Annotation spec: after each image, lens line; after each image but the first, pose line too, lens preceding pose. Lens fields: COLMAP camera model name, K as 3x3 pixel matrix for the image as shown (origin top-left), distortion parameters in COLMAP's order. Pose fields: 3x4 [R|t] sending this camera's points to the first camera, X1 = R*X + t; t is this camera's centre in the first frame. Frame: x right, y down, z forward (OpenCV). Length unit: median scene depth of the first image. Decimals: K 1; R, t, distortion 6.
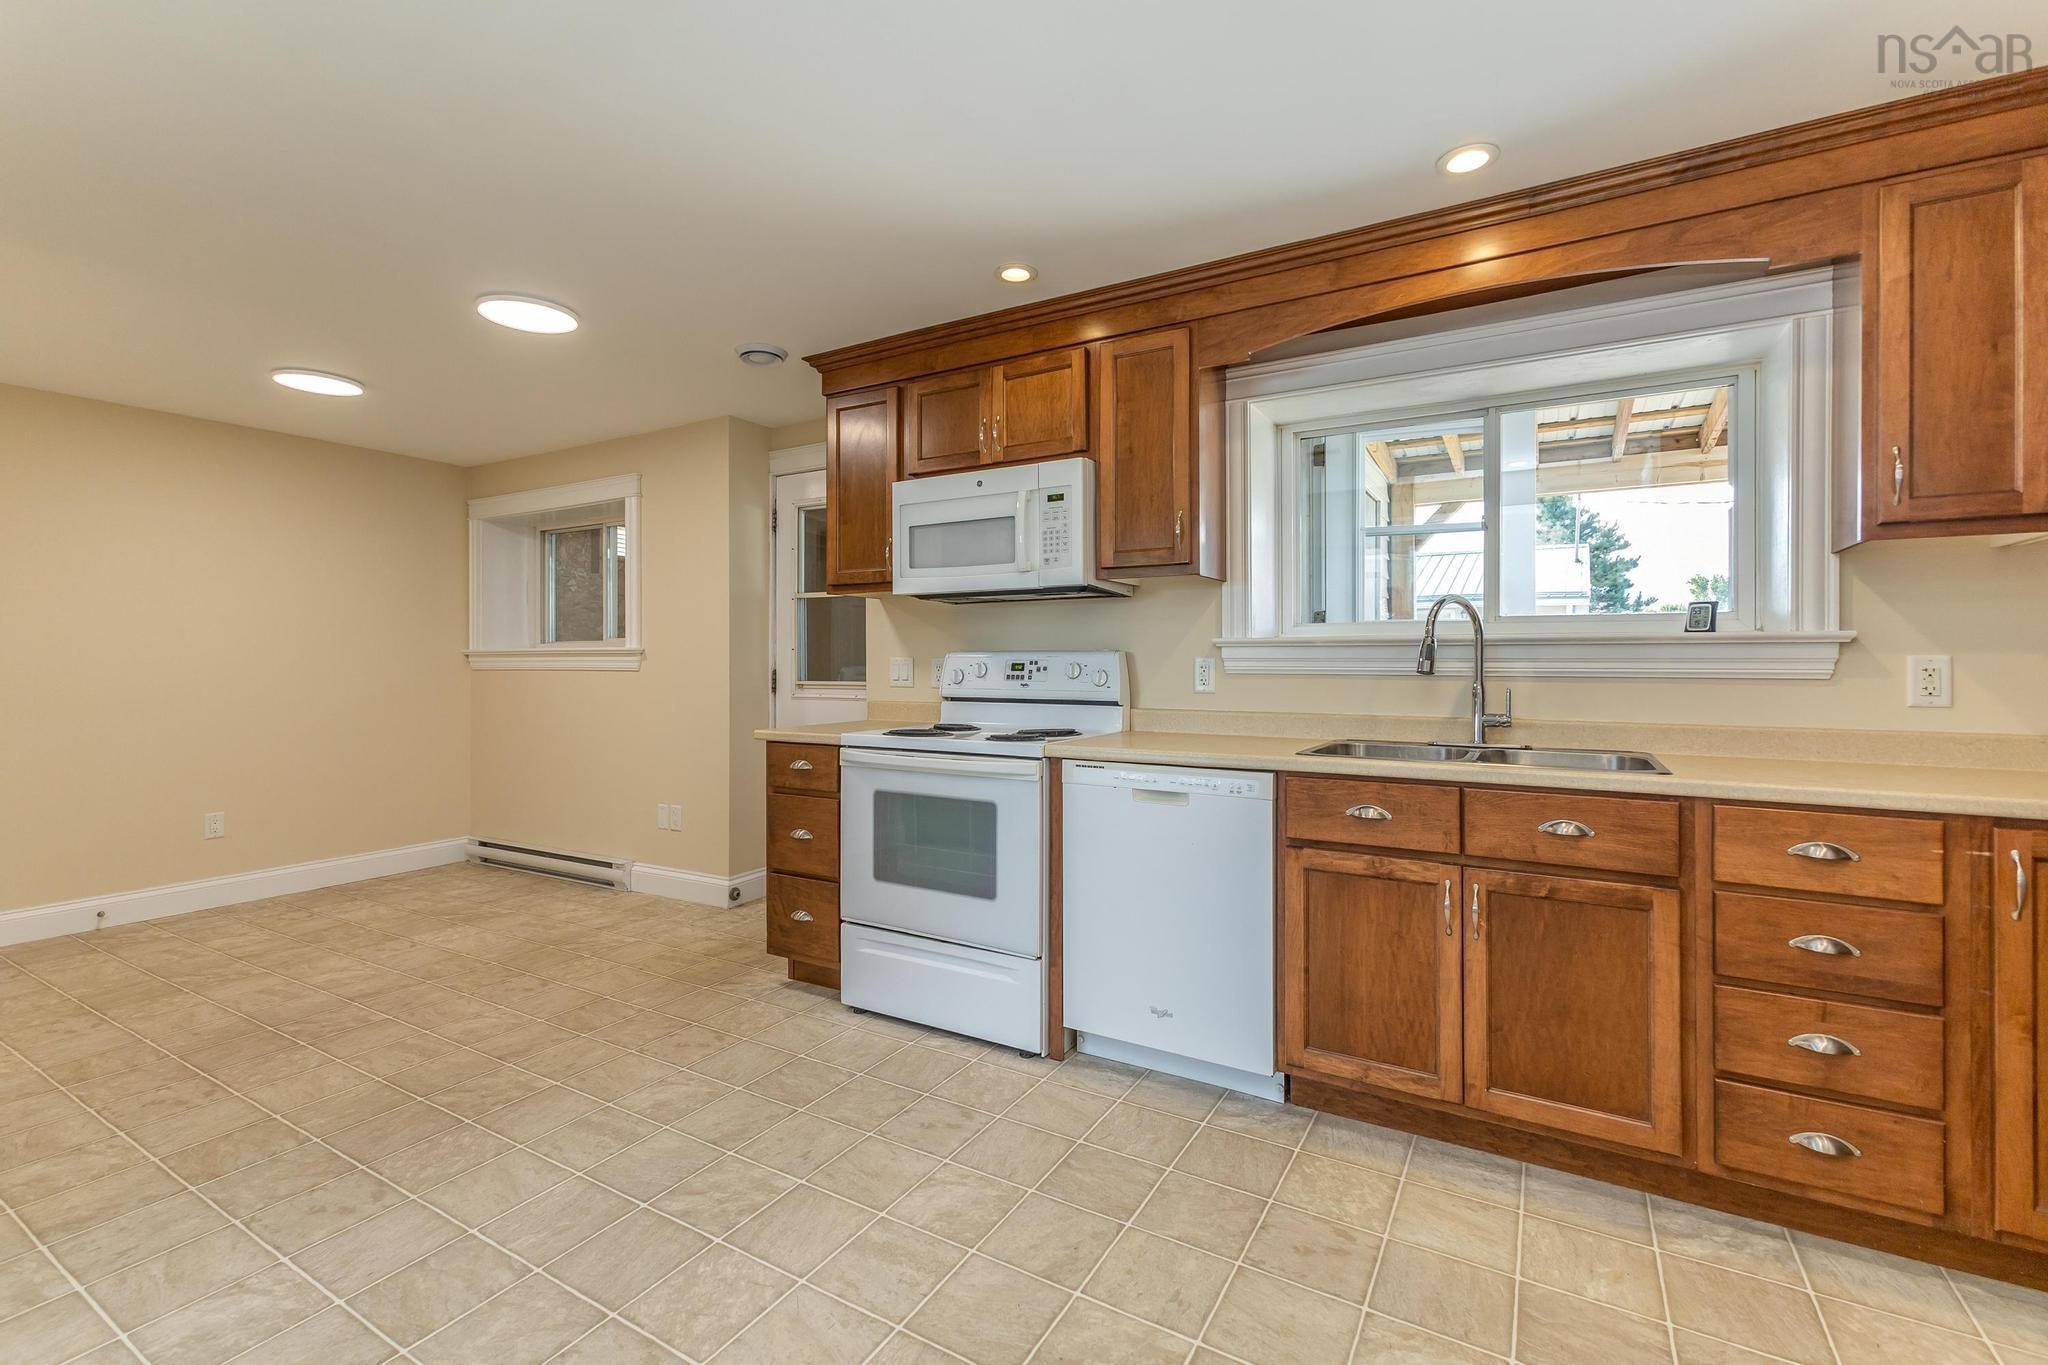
lens RADIAL K [[884.8, 0, 1023.1], [0, 884.8, 658.1], [0, 0, 1]] dist [0.002541, -0.000191]
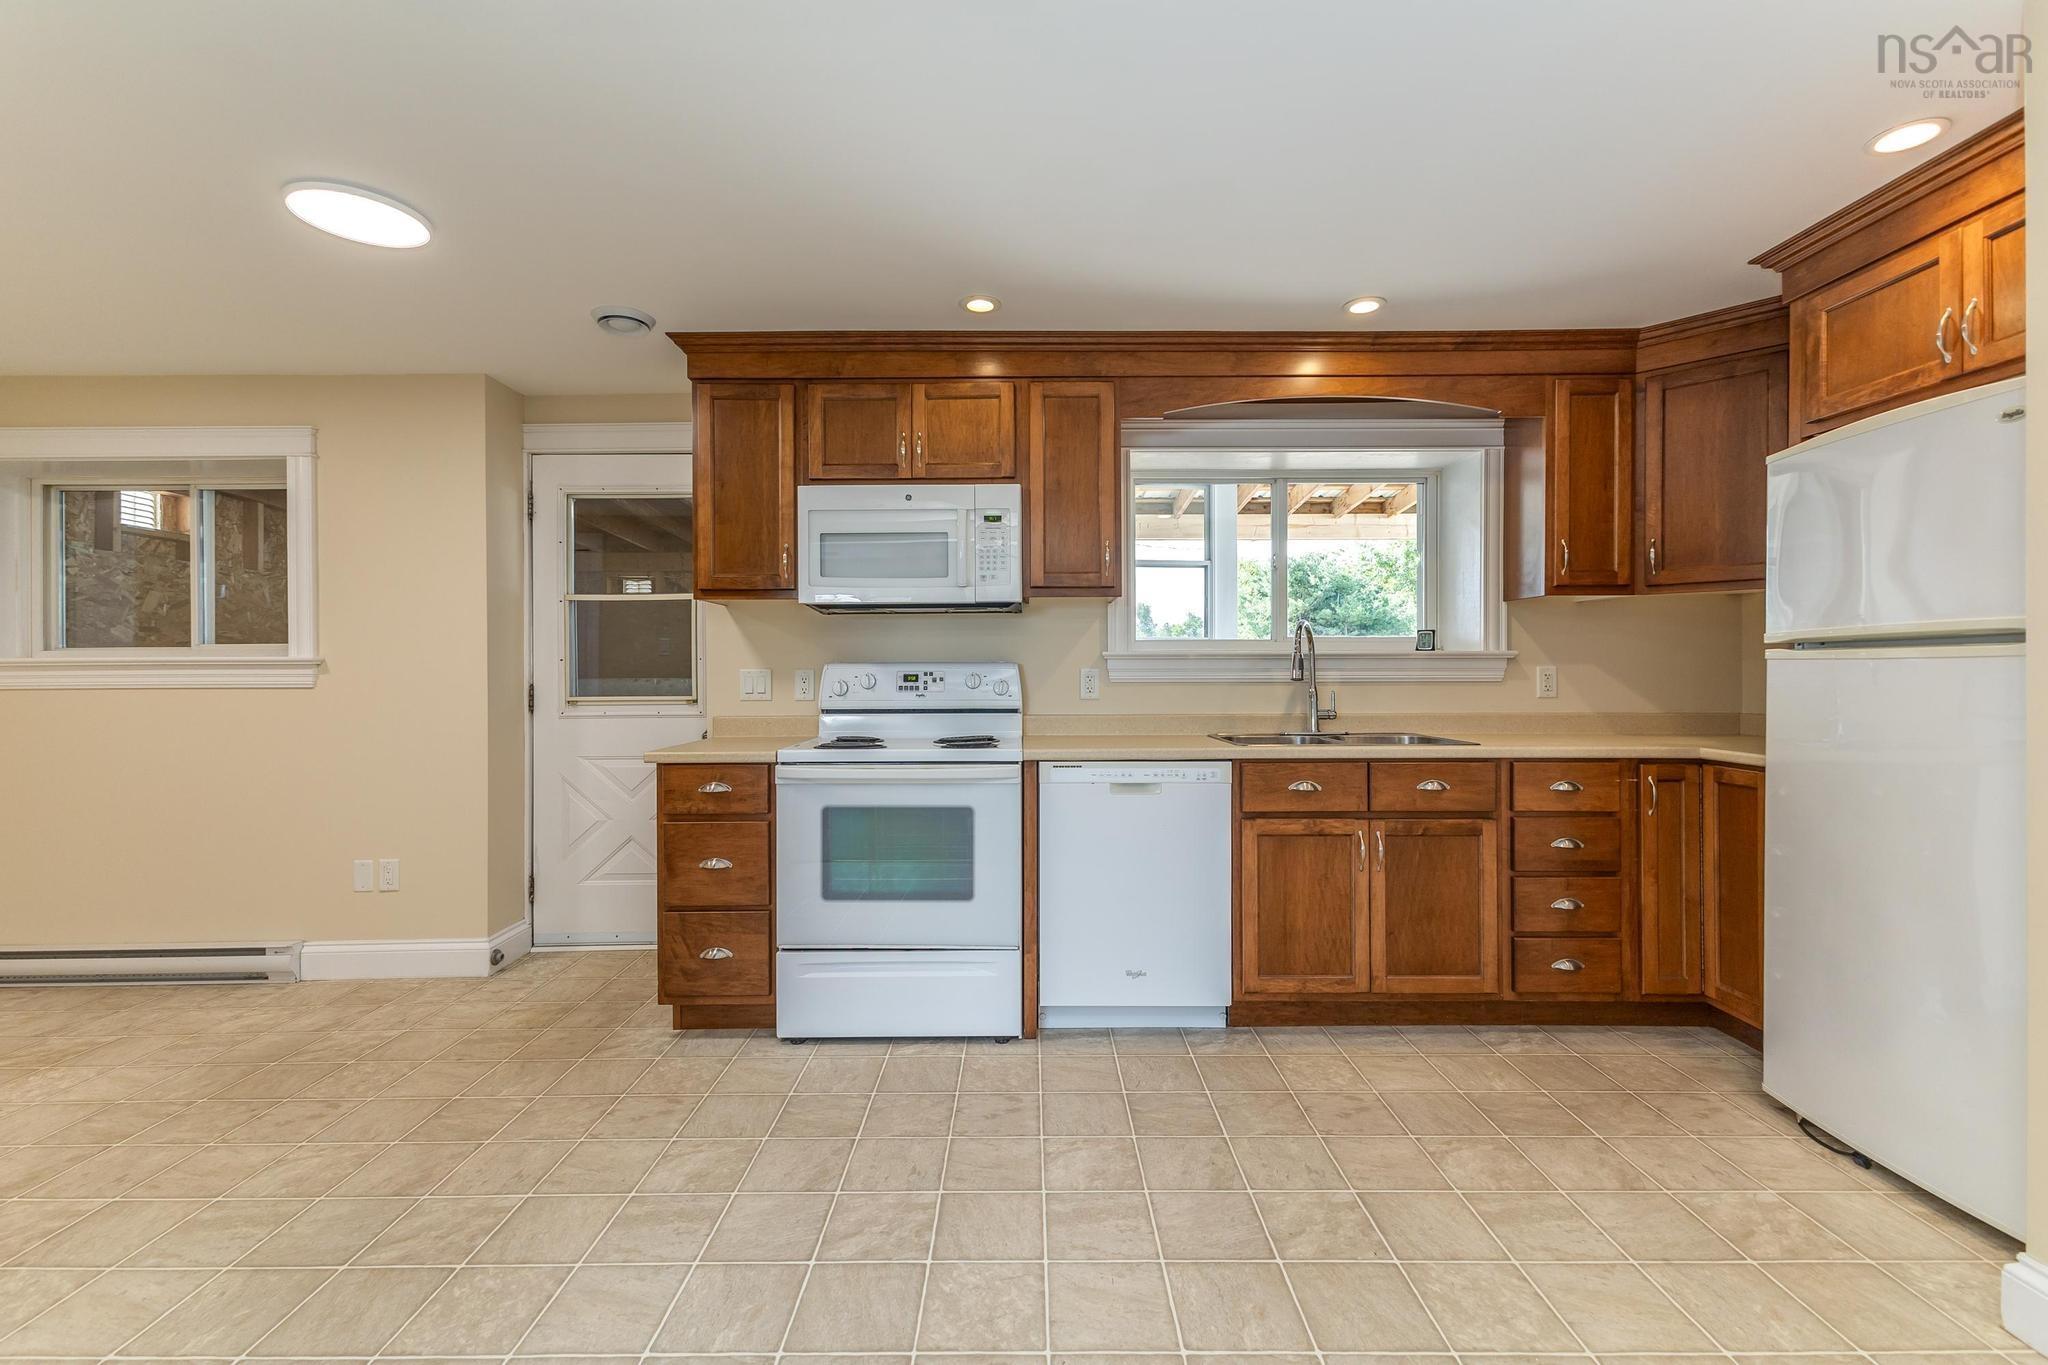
lens RADIAL K [[884.8, 0, 1023.4], [0, 884.8, 670.3], [0, 0, 1]] dist [0.002541, -0.000191]
pose [[0.861296, -0.002066, 0.508099, -0.423038], [0.002481, 0.999997, -0.000141, 0.001428], [-0.508098, 0.001382, 0.861298, 0.055160]]
